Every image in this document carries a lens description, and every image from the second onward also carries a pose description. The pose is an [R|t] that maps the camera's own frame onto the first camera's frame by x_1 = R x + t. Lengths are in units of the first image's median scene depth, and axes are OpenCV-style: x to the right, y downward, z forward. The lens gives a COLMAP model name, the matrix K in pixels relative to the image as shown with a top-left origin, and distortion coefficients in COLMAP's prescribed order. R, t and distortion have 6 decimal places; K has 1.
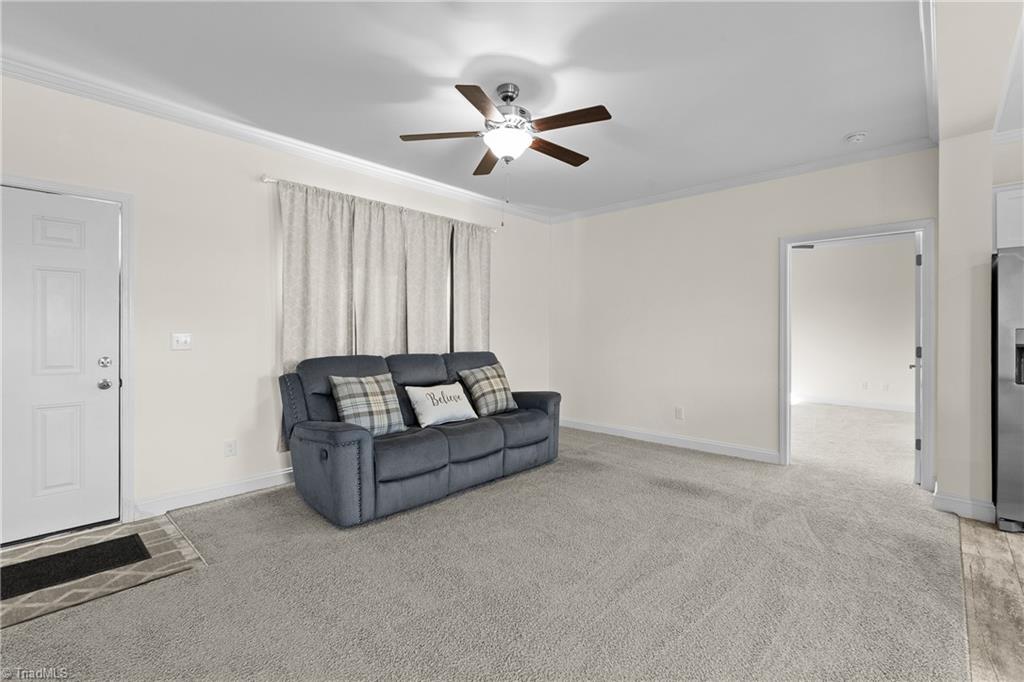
lens RADIAL K [[456.2, 0, 496.5], [0, 456.2, 329.7], [0, 0, 1]] dist [0.000276, 0.000159]
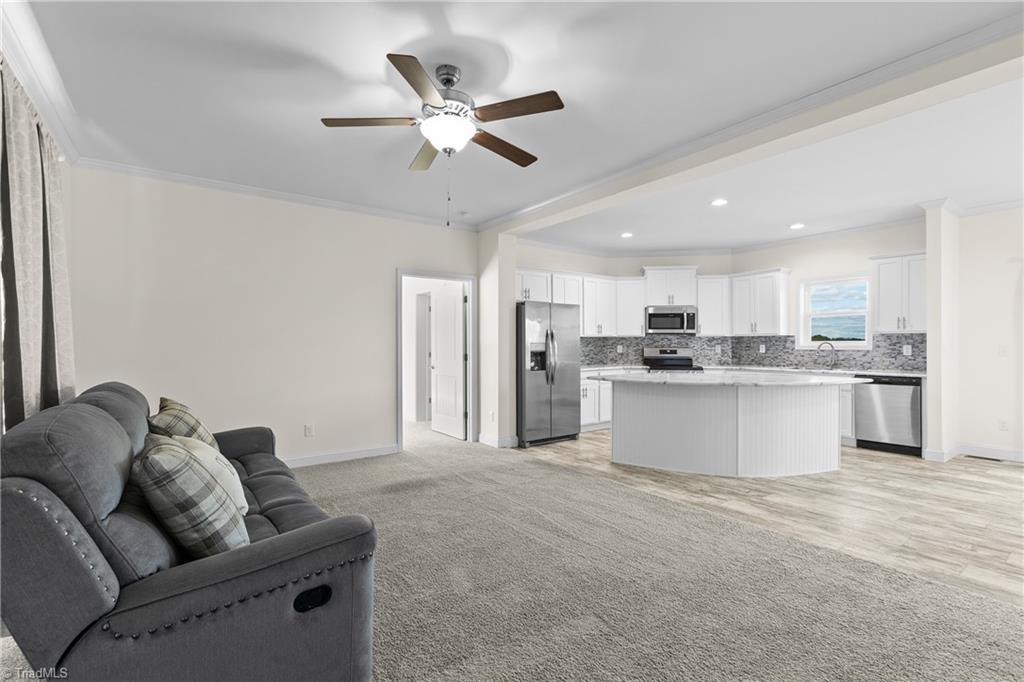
lens RADIAL K [[461.6, 0, 507.0], [0, 461.6, 348.5], [0, 0, 1]] dist [-0.000525, -0.000069]
pose [[0.203562, -0.012325, 0.978985, -0.824423], [0.004713, 0.999922, 0.011608, 0.000009], [-0.979051, 0.002251, 0.203604, 0.699881]]
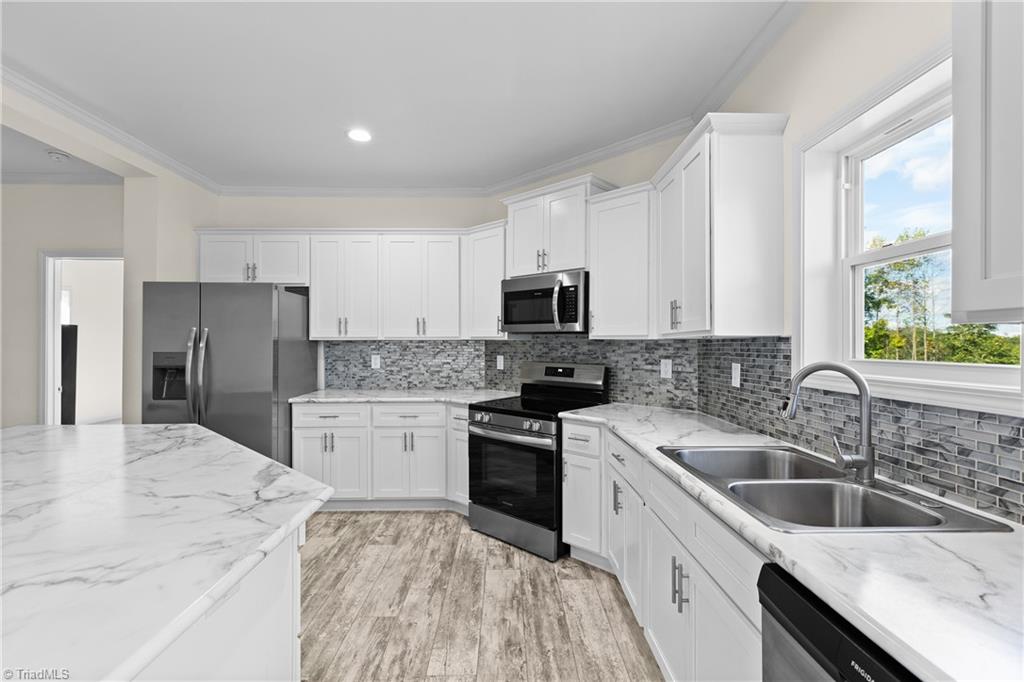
lens RADIAL K [[451.0, 0, 514.0], [0, 451.0, 343.6], [0, 0, 1]] dist [-0.011635, -0.000025]
pose [[0.718628, 0.000498, 0.695395, 1.023936], [-0.000358, 1.000000, -0.000346, -0.021107], [-0.695395, -0.000001, 0.718628, -0.455473]]
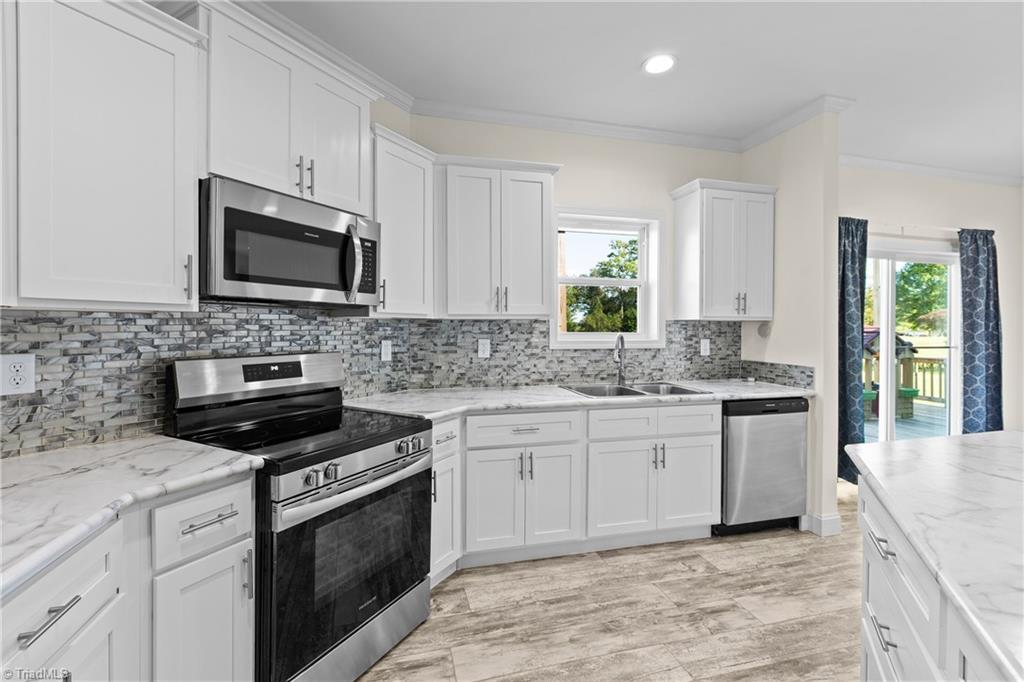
lens RADIAL K [[456.8, 0, 511.7], [0, 456.8, 329.5], [0, 0, 1]] dist [0.000180, 0.000182]
pose [[-0.845901, -0.009659, 0.533252, 1.264931], [-0.005296, 0.999939, 0.009710, -0.019026], [-0.533313, 0.005390, -0.845901, 0.737582]]
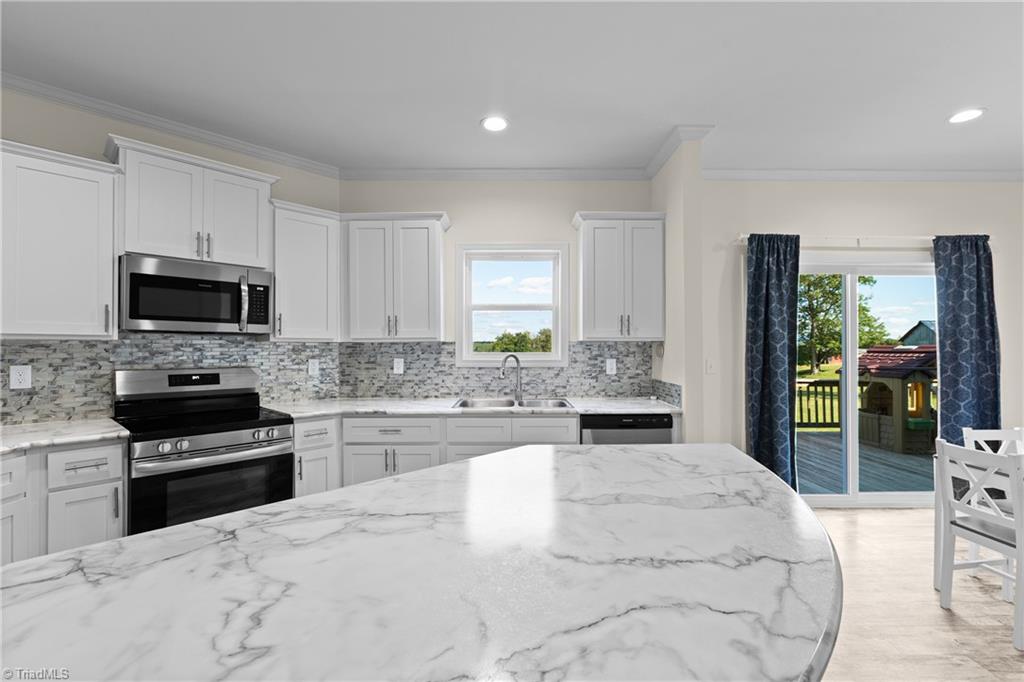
lens RADIAL K [[458.4, 0, 513.3], [0, 458.4, 344.5], [0, 0, 1]] dist [0.001130, 0.000121]
pose [[-0.683281, 0.002308, 0.730152, 0.711745], [0.000339, 0.999996, -0.002844, -0.021219], [-0.730156, -0.001696, -0.683279, 0.515886]]
